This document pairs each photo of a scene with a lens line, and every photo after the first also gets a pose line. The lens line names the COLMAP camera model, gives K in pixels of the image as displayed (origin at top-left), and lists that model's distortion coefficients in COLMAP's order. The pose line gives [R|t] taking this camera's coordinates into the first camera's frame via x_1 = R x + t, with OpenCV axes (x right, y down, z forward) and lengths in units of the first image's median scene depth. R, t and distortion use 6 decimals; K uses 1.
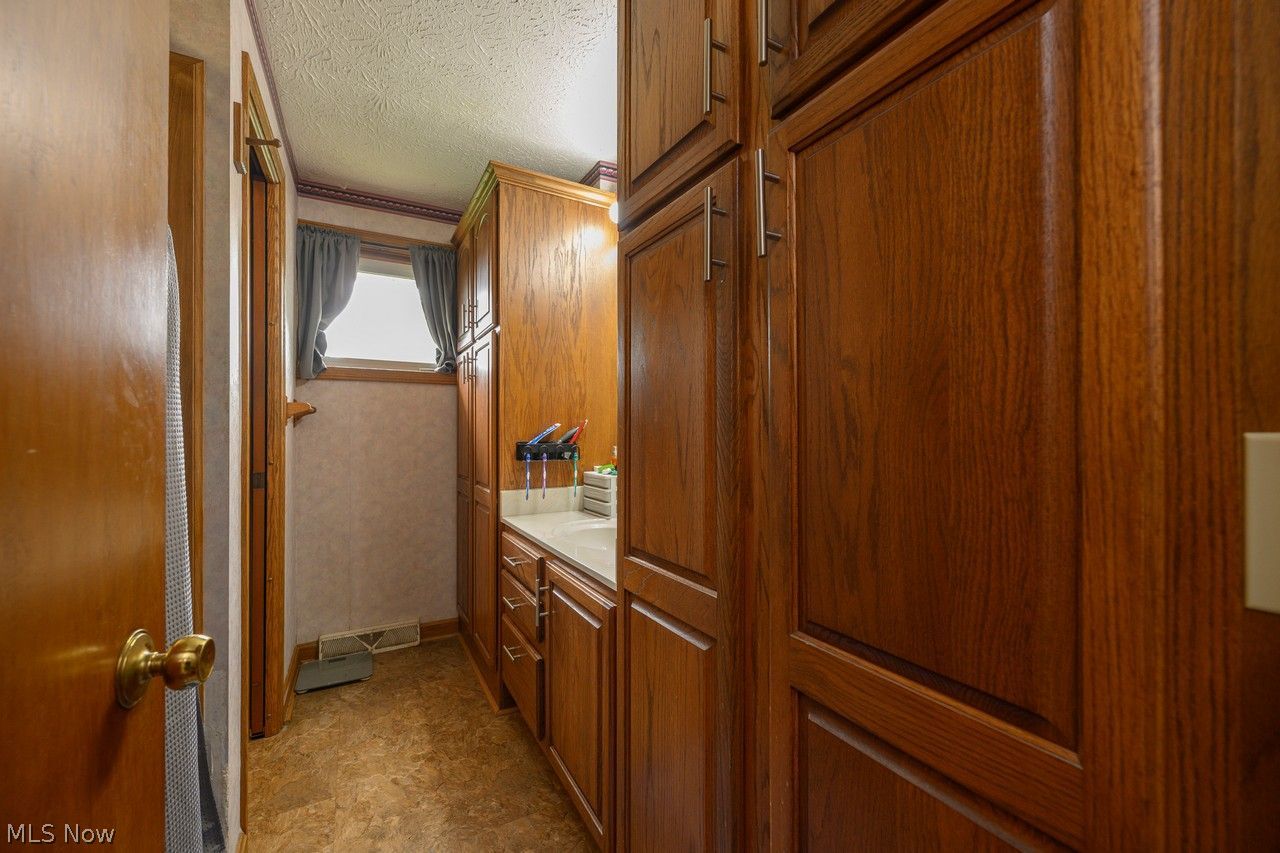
lens RADIAL K [[511.9, 0, 637.6], [0, 511.9, 431.0], [0, 0, 1]] dist [-0.001543, -0.000379]
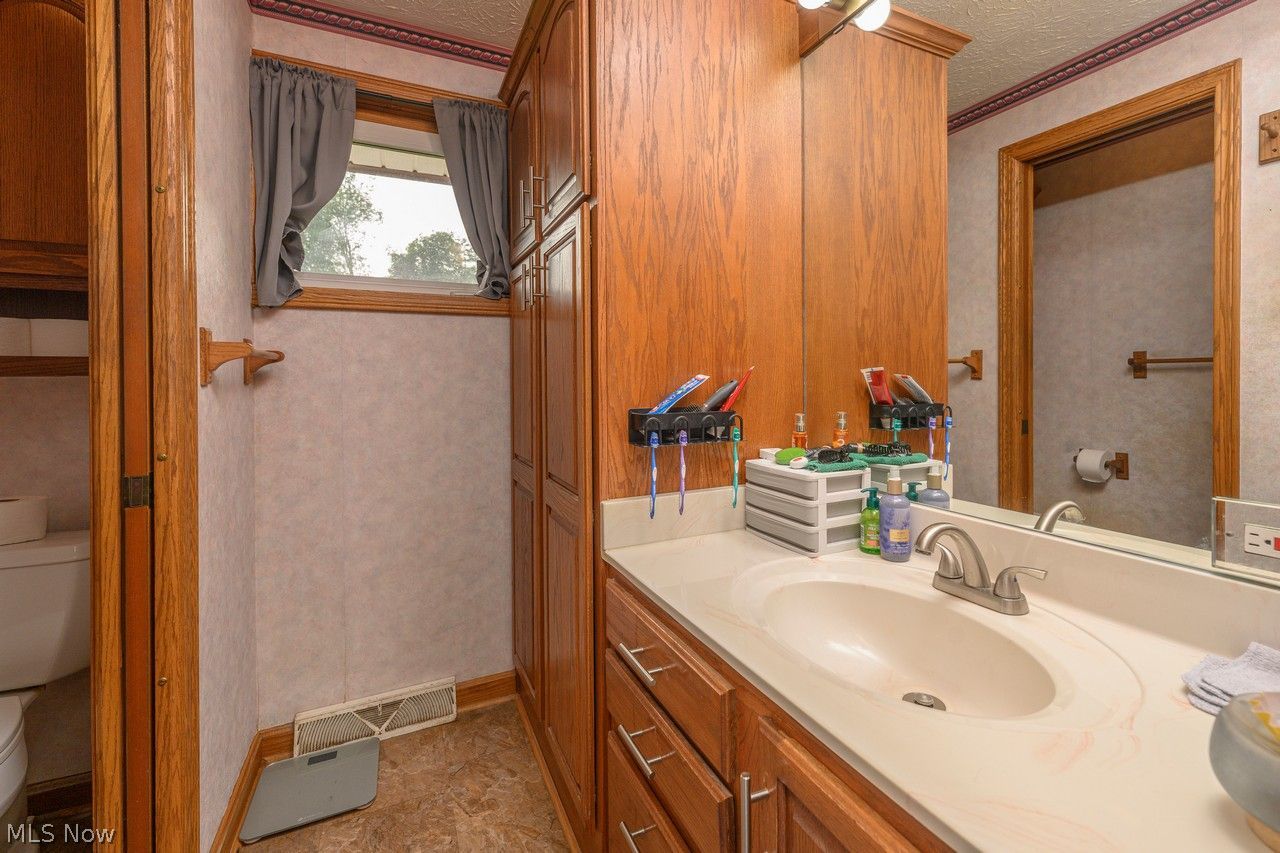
lens RADIAL K [[511.9, 0, 686.8], [0, 511.9, 376.2], [0, 0, 1]] dist [-0.001543, -0.000379]
pose [[0.999840, -0.010435, 0.014504, -0.149433], [0.010480, 0.999941, -0.003010, -0.009528], [-0.014472, 0.003161, 0.999890, 0.372802]]
